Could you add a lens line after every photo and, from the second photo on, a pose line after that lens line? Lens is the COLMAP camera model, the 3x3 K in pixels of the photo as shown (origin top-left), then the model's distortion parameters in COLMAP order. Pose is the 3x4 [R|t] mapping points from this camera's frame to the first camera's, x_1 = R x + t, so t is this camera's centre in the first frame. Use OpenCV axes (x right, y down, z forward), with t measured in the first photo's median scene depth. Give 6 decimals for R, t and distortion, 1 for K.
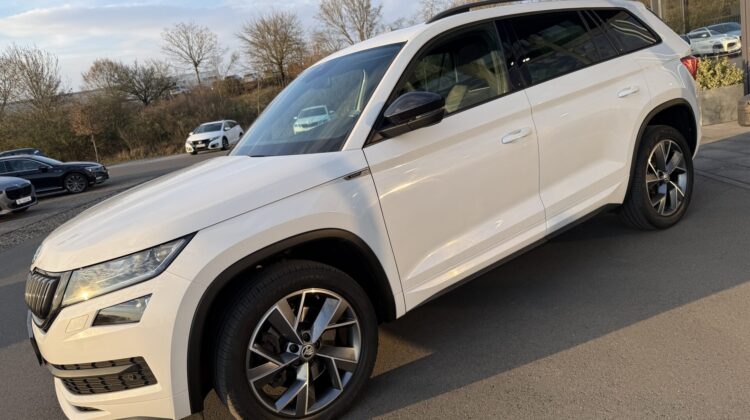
lens RADIAL K [[557.5, 0, 371.1], [0, 557.5, 203.7], [0, 0, 1]] dist [-0.010742, -0.045938]
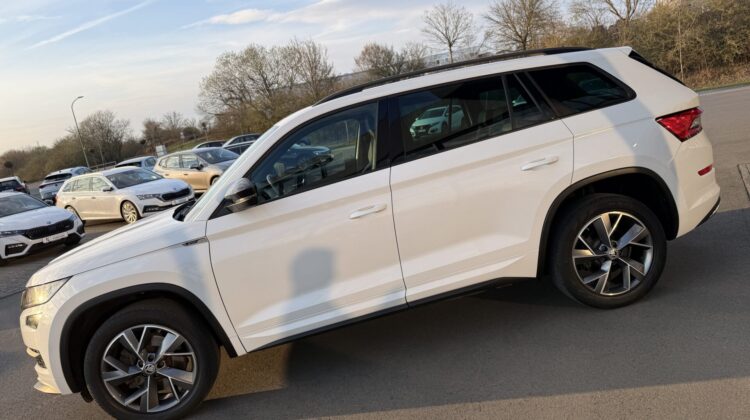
lens RADIAL K [[557.5, 0, 369.0], [0, 557.5, 208.1], [0, 0, 1]] dist [-0.010742, -0.045938]
pose [[0.873329, 0.085740, -0.479526, 0.160833], [-0.054262, 0.995385, 0.079152, -0.043771], [0.484099, -0.043106, 0.873951, 0.012993]]
